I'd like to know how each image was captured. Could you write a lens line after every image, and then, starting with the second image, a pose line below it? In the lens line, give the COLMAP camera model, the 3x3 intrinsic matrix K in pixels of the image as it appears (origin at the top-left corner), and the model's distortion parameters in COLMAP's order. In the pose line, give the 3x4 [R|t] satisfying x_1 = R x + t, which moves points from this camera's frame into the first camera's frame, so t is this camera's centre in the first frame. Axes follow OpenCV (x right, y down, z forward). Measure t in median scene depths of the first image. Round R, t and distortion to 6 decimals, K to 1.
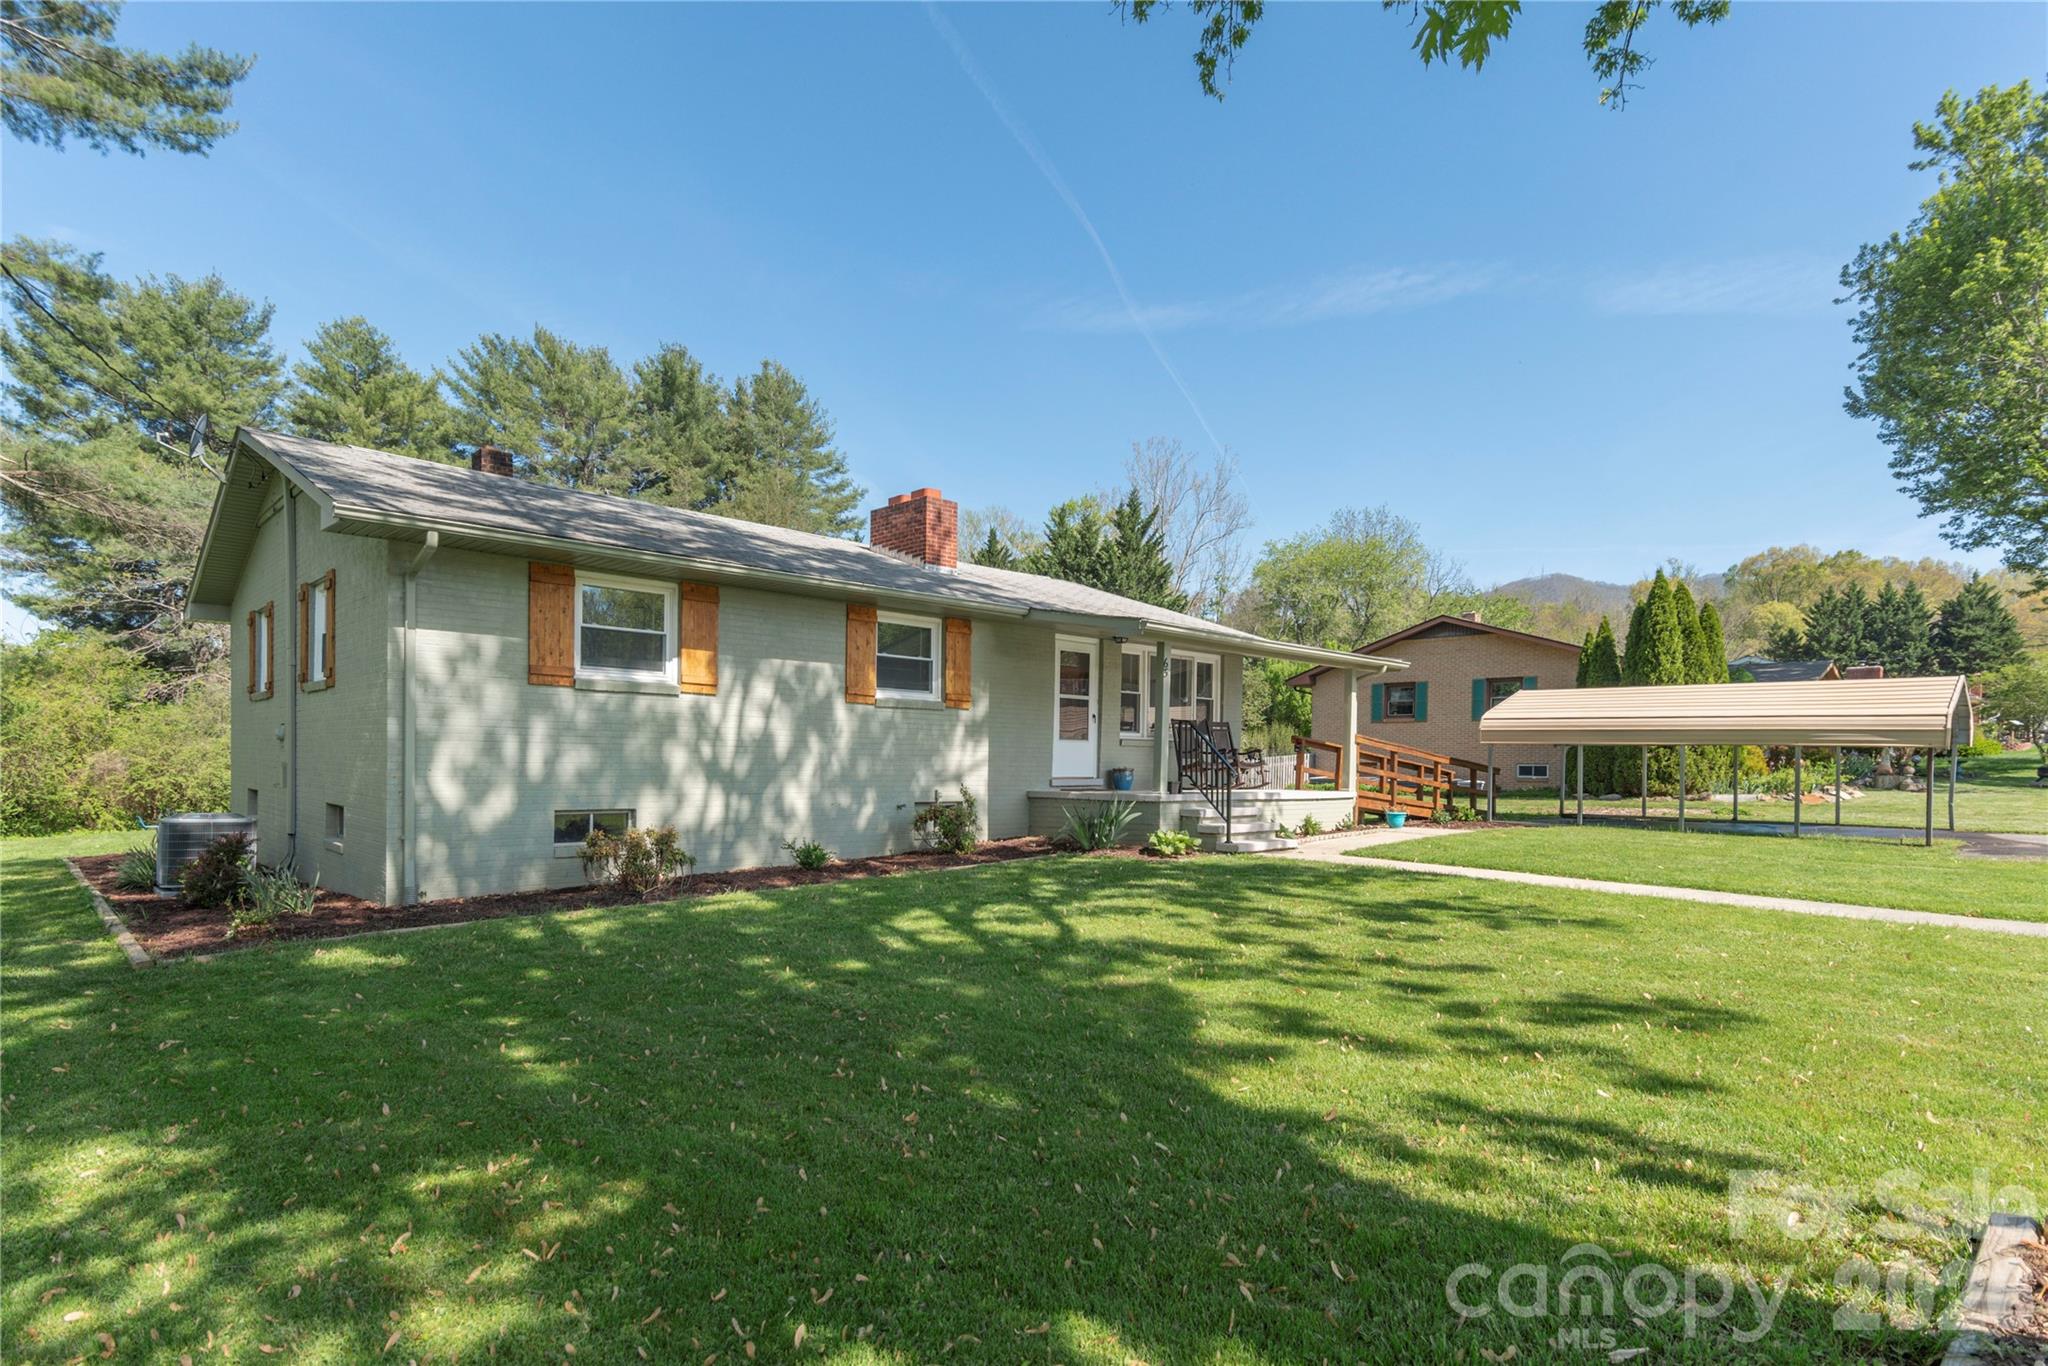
lens RADIAL K [[1044.1, 0, 1057.3], [0, 1044.1, 766.1], [0, 0, 1]] dist [0.002034, 0.001394]
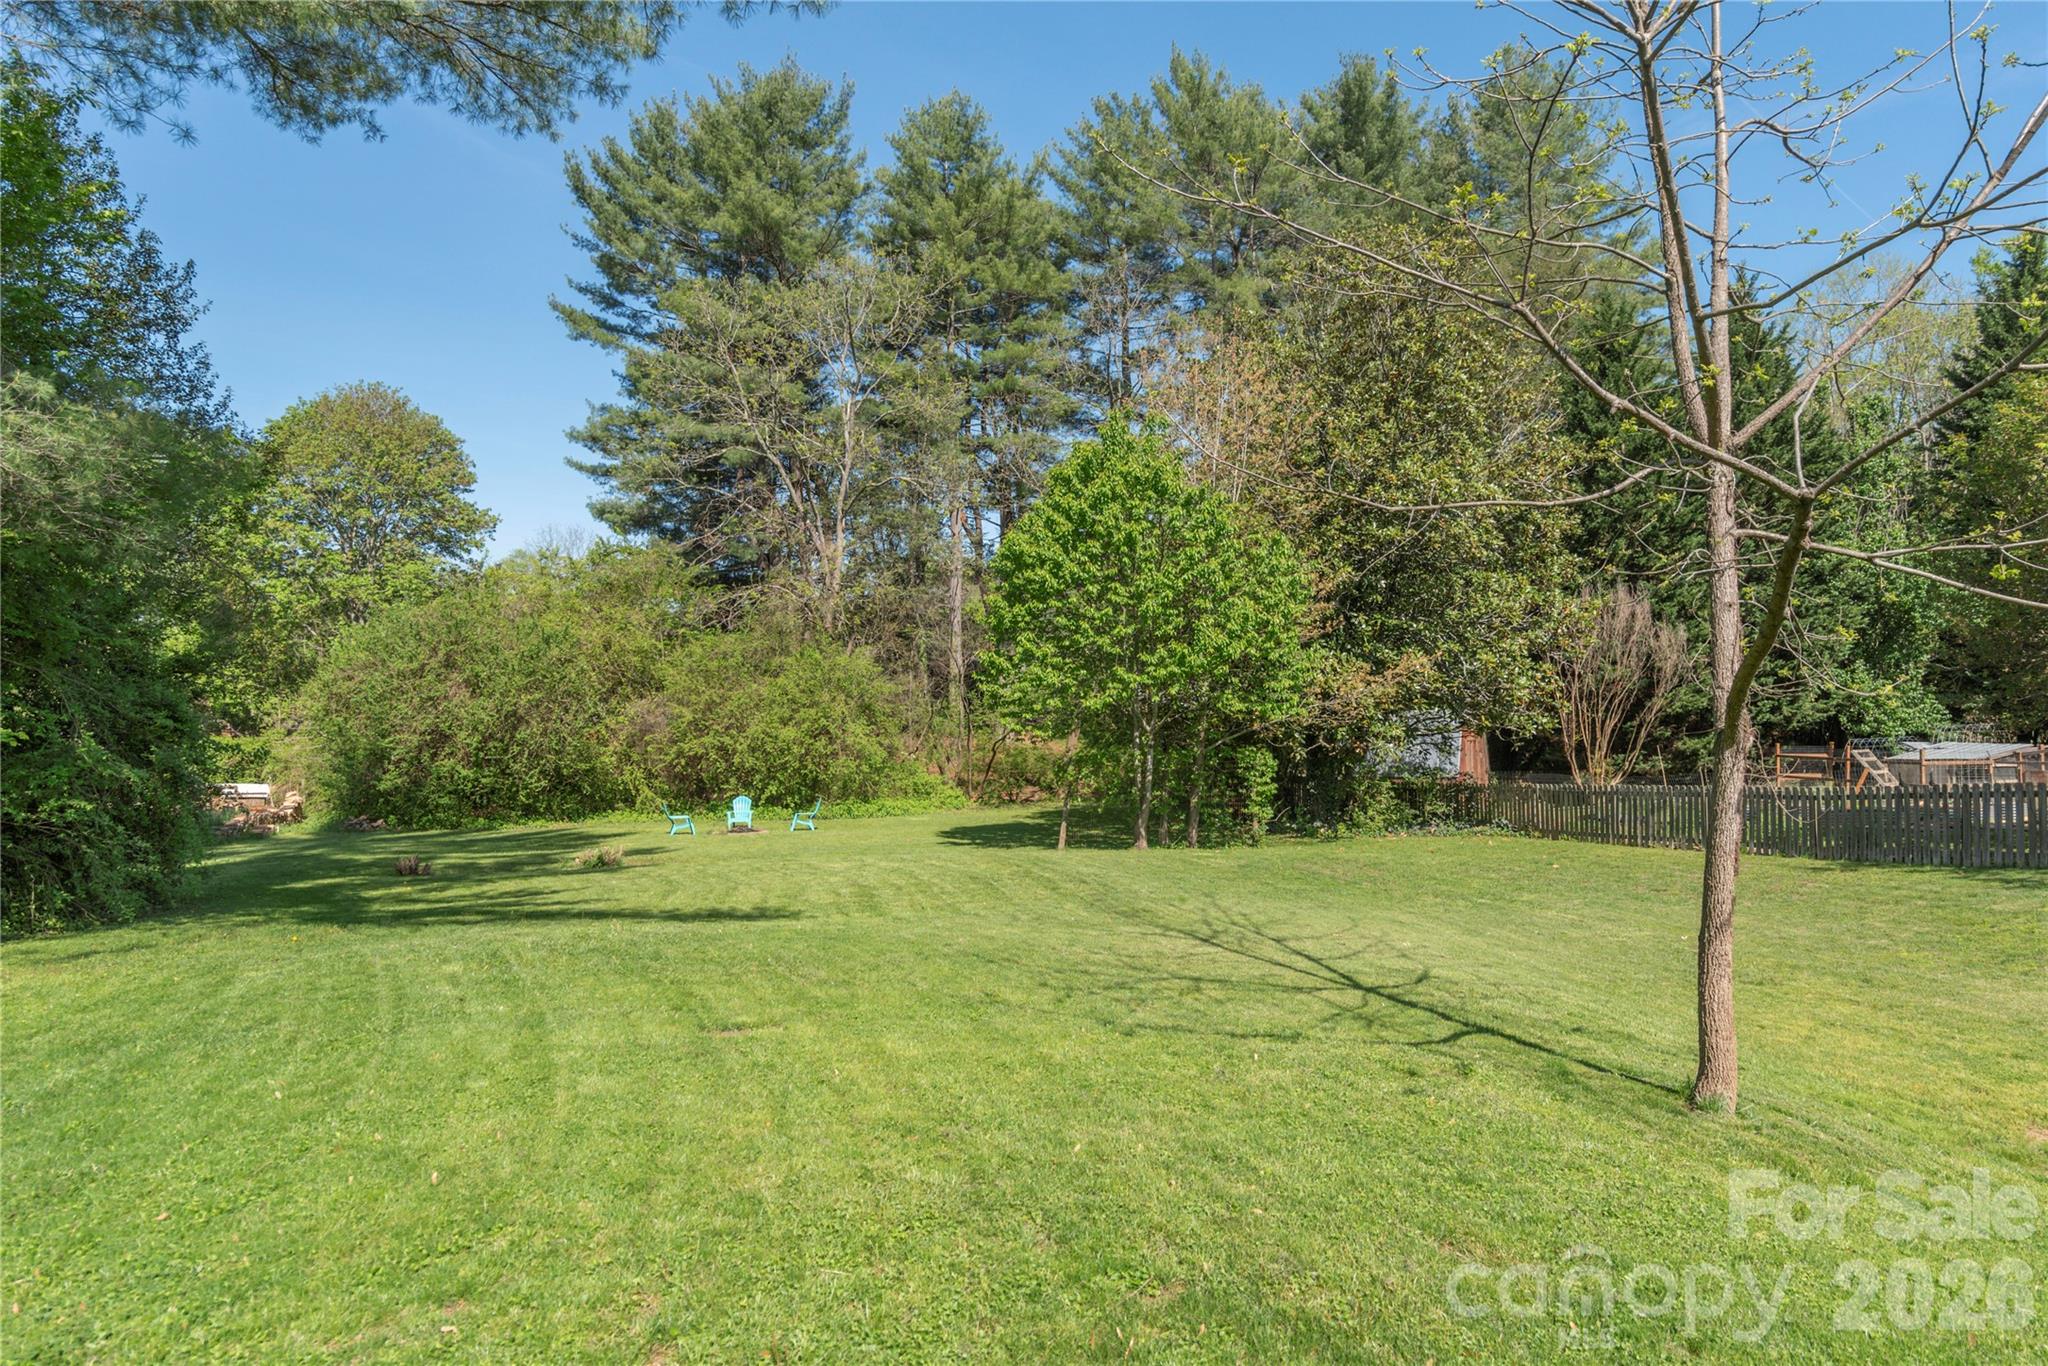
lens RADIAL K [[1294.5, 0, 1039.3], [0, 1294.5, 684.2], [0, 0, 1]] dist [0.004980, 0.000641]
pose [[0.870419, -0.007230, -0.492259, -0.208697], [-0.000272, 0.999885, -0.015167, -0.008519], [0.492312, 0.013335, 0.870317, 0.305676]]
